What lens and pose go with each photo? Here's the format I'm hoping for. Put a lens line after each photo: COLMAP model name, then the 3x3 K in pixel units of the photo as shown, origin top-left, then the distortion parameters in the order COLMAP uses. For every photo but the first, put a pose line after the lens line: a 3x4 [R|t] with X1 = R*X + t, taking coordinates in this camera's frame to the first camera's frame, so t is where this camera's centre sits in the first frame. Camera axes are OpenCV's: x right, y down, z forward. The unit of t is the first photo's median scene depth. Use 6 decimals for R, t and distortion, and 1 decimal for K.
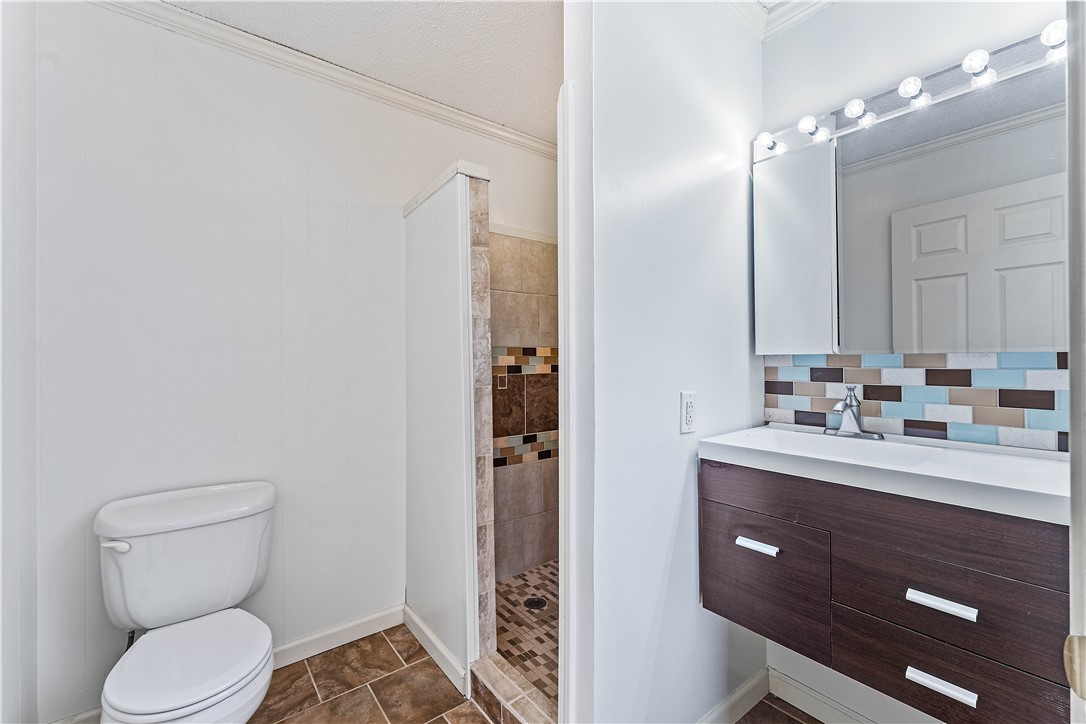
lens RADIAL K [[458.6, 0, 543.0], [0, 458.6, 362.0], [0, 0, 1]] dist [0.000290, 0.000000]
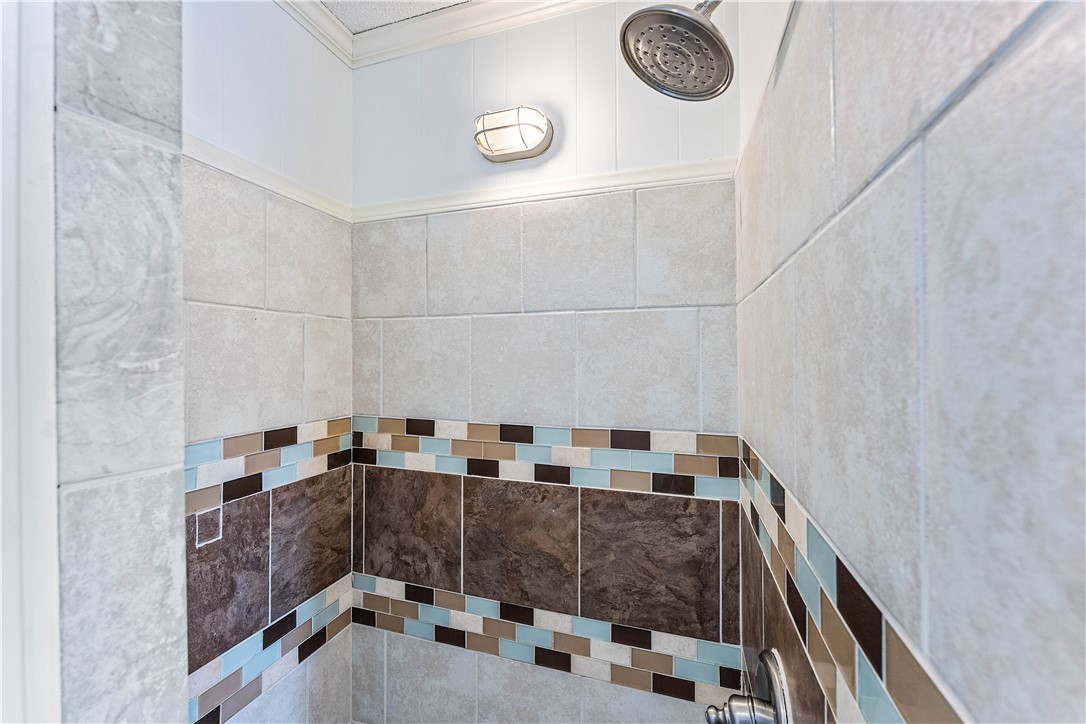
lens RADIAL K [[436.1, 0, 540.1], [0, 436.1, 361.6], [0, 0, 1]] dist [-0.000019, -0.000253]
pose [[0.828594, 0.014006, 0.559674, -0.062175], [-0.010519, 0.999900, -0.009450, -0.100418], [-0.559750, 0.001944, 0.828659, 0.501732]]
